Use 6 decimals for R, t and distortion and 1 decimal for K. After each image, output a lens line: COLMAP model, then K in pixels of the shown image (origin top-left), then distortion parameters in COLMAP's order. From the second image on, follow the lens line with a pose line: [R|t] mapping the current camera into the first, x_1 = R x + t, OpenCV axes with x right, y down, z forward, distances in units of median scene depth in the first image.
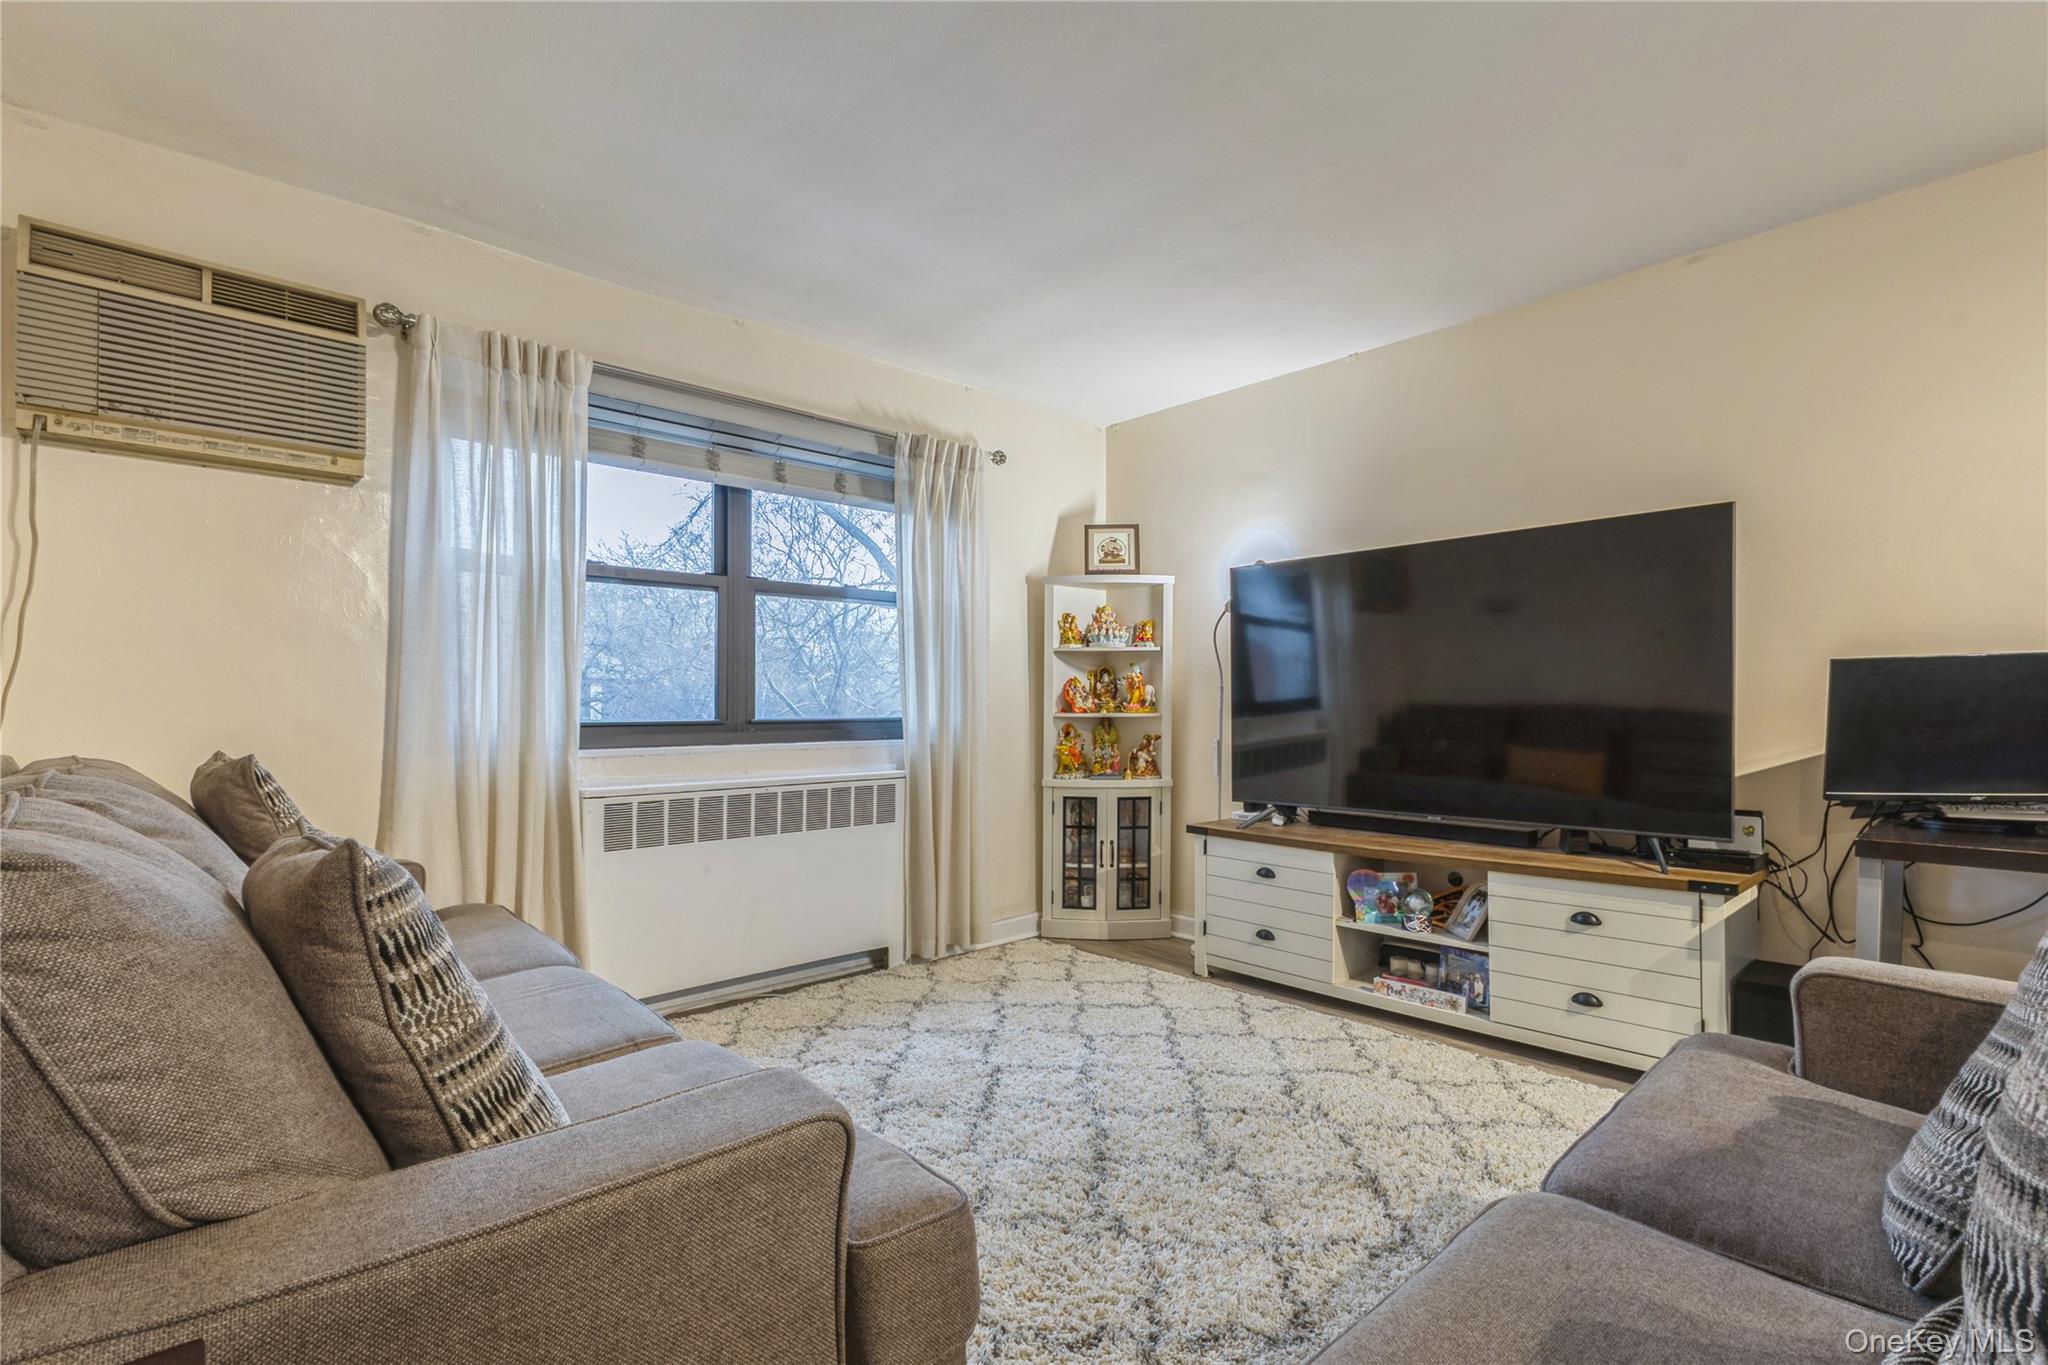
lens RADIAL K [[940.8, 0, 1019.6], [0, 940.8, 700.4], [0, 0, 1]] dist [-0.003109, -0.000373]
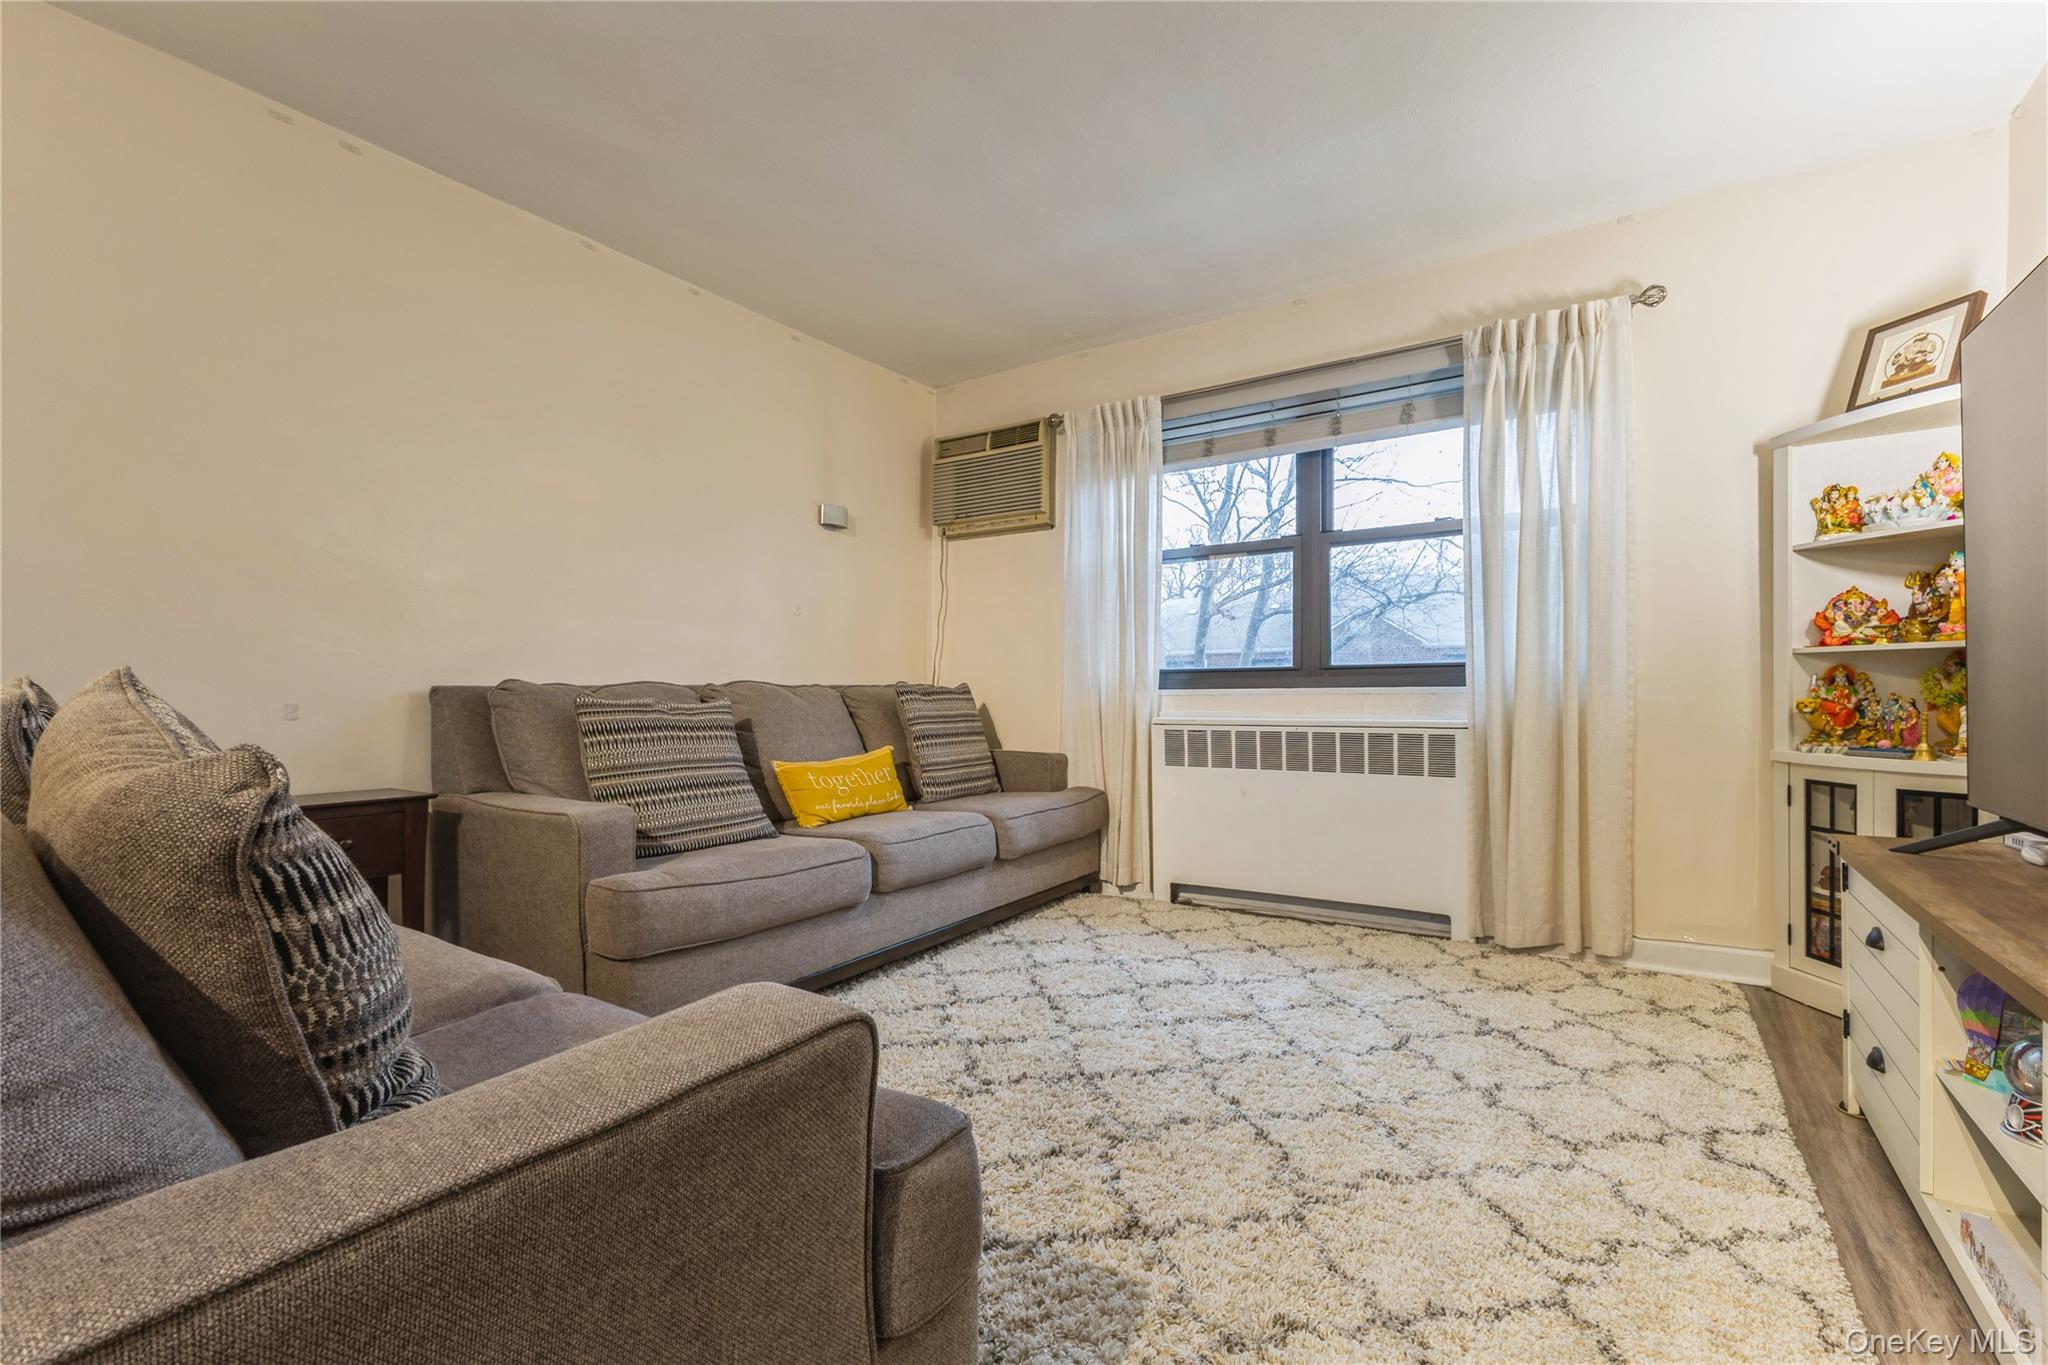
lens RADIAL K [[882.8, 0, 1022.6], [0, 882.8, 690.6], [0, 0, 1]] dist [0.001929, 0.000109]
pose [[0.240900, 0.003457, -0.970544, 0.602619], [0.018140, 0.999803, 0.008063, 0.034635], [0.970380, -0.019548, 0.240789, 0.422961]]
